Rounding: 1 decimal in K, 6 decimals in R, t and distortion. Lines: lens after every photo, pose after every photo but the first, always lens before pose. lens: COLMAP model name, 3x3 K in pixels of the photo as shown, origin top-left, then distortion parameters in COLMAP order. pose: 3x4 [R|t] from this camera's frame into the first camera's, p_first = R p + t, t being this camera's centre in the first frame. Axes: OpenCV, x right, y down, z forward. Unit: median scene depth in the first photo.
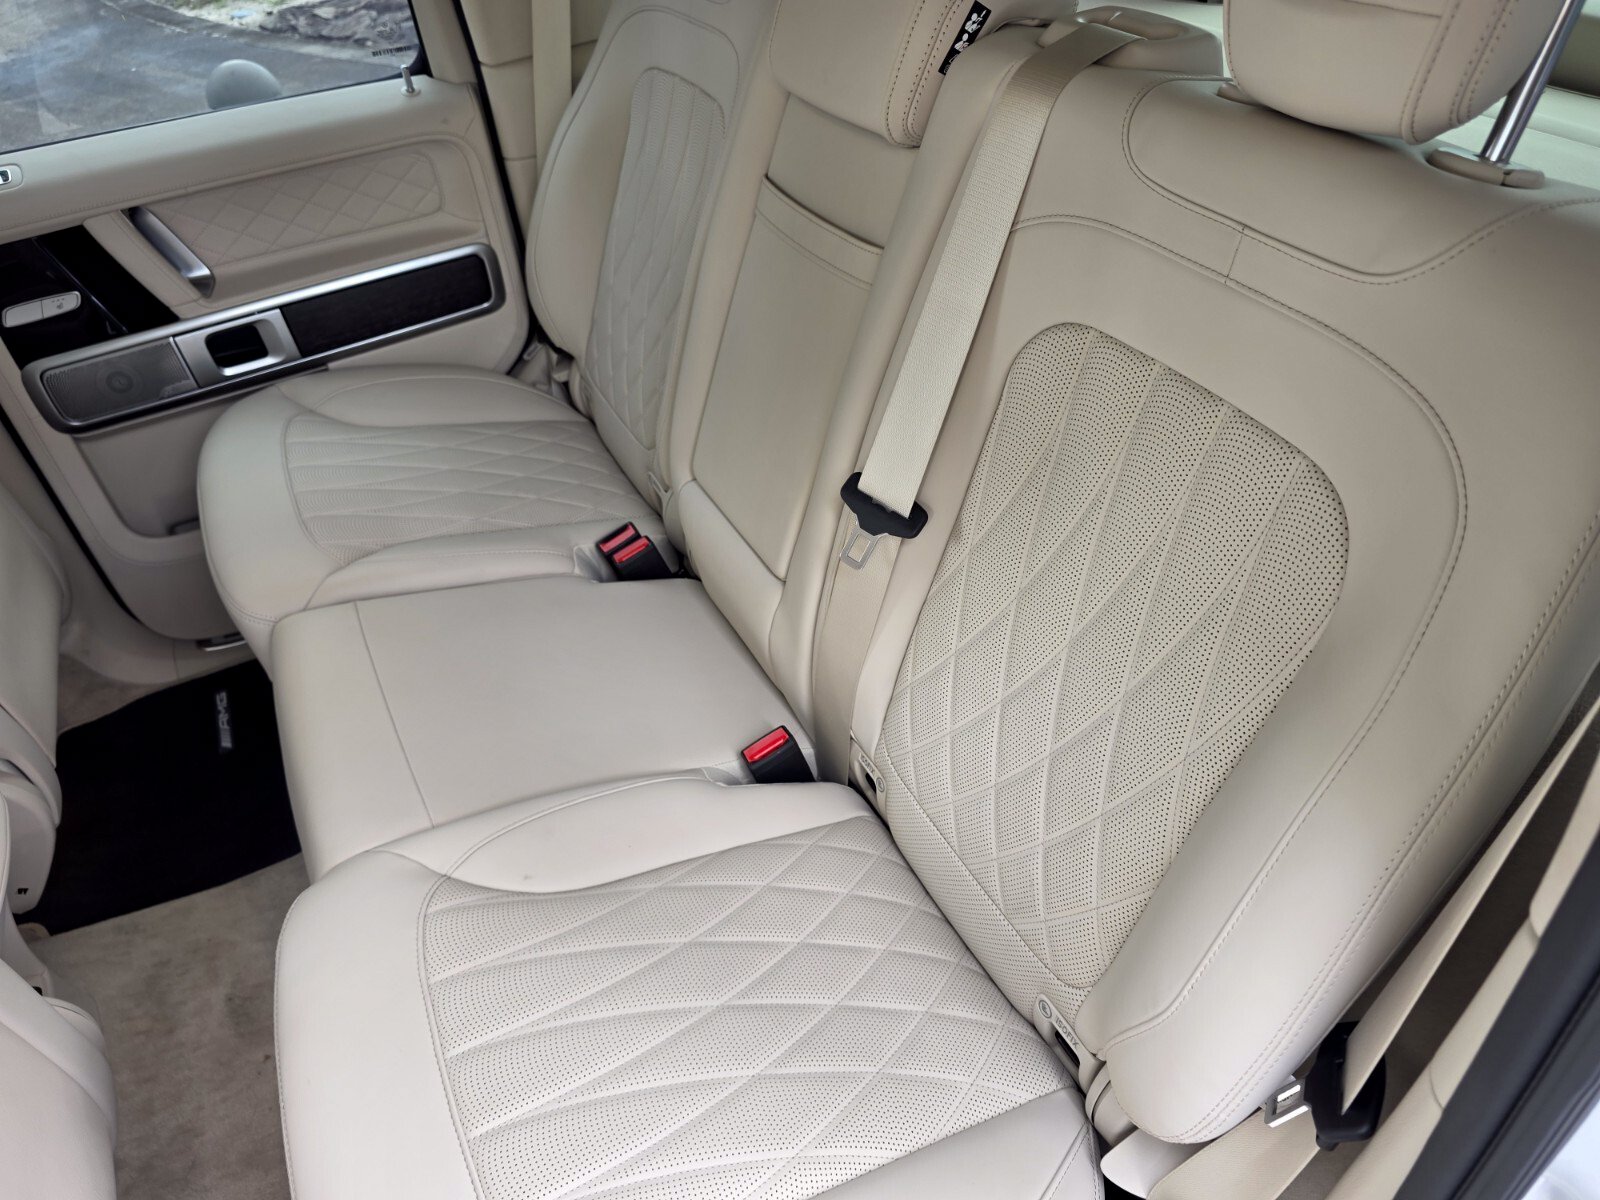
lens RADIAL K [[1050.2, 0, 804.2], [0, 1050.2, 596.2], [0, 0, 1]] dist [0.039849, -0.046647]
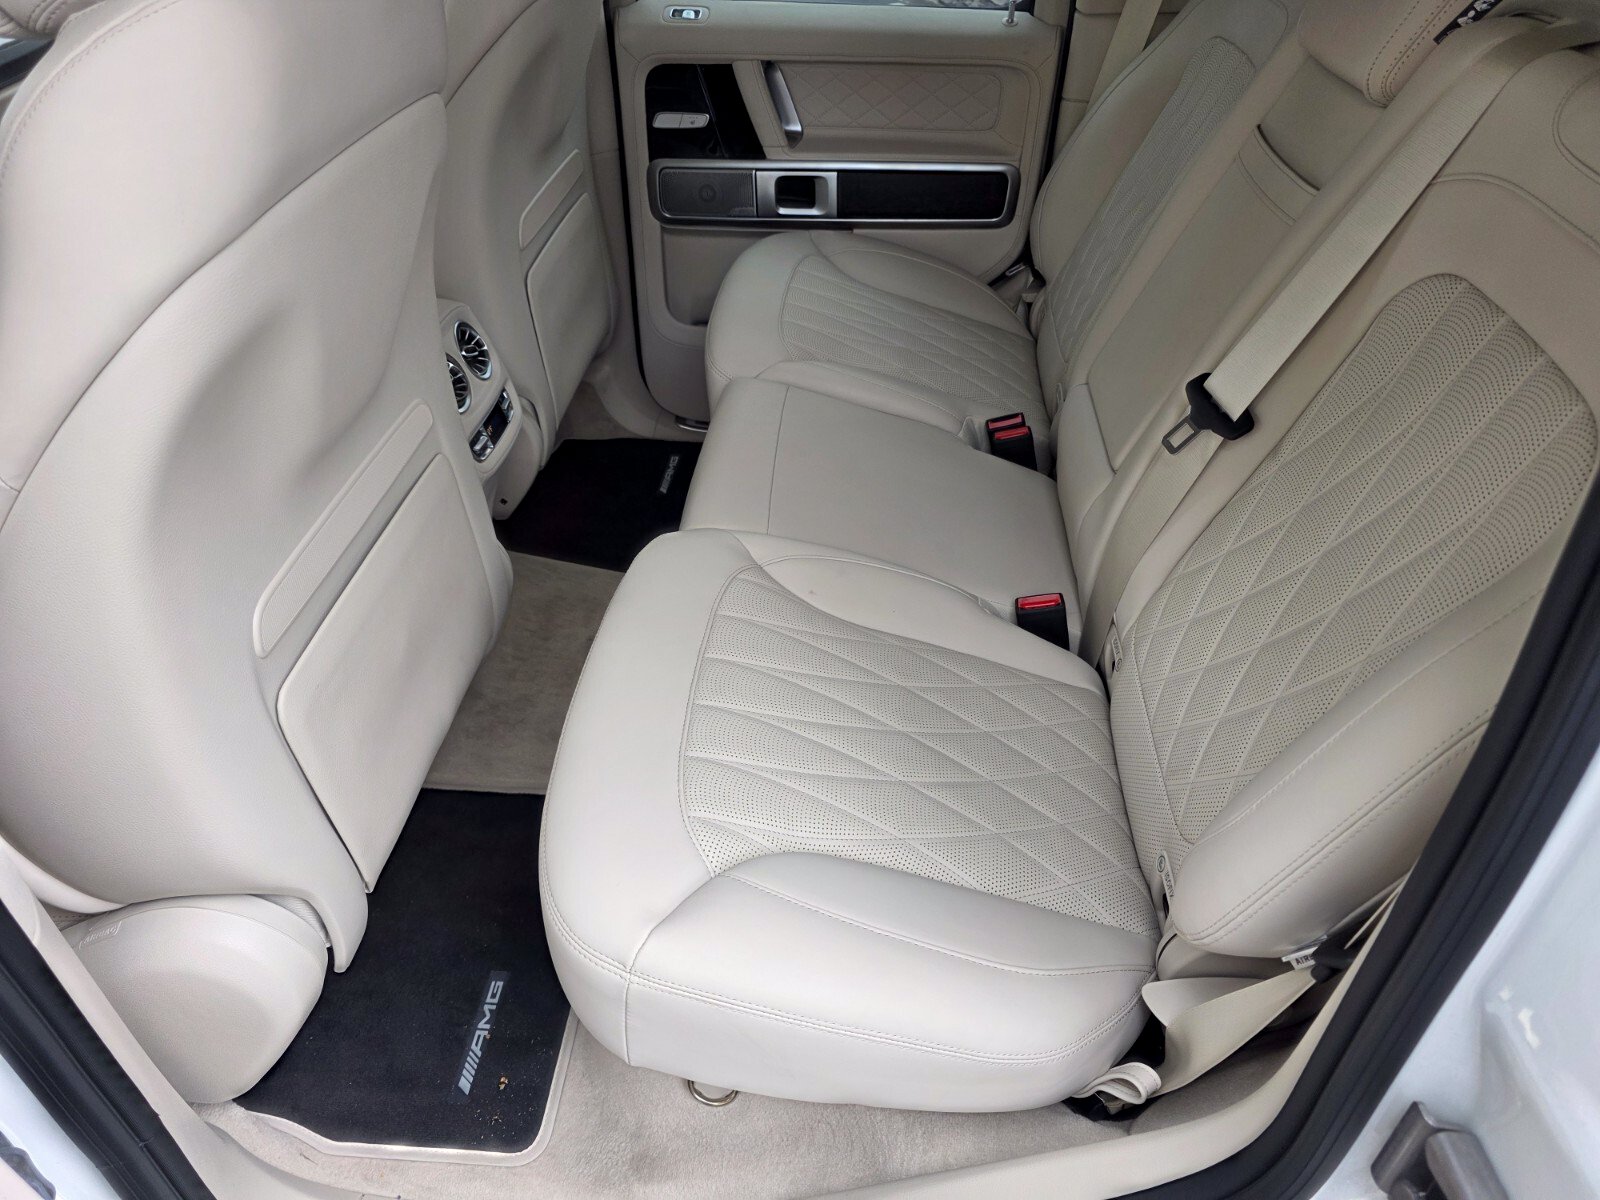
lens RADIAL K [[1050.2, 0, 804.2], [0, 1050.2, 596.2], [0, 0, 1]] dist [0.039849, -0.046647]
pose [[0.842589, 0.394711, -0.366397, 0.128066], [-0.401480, 0.913823, 0.061170, 0.134299], [0.358966, 0.095559, 0.928446, -0.110935]]
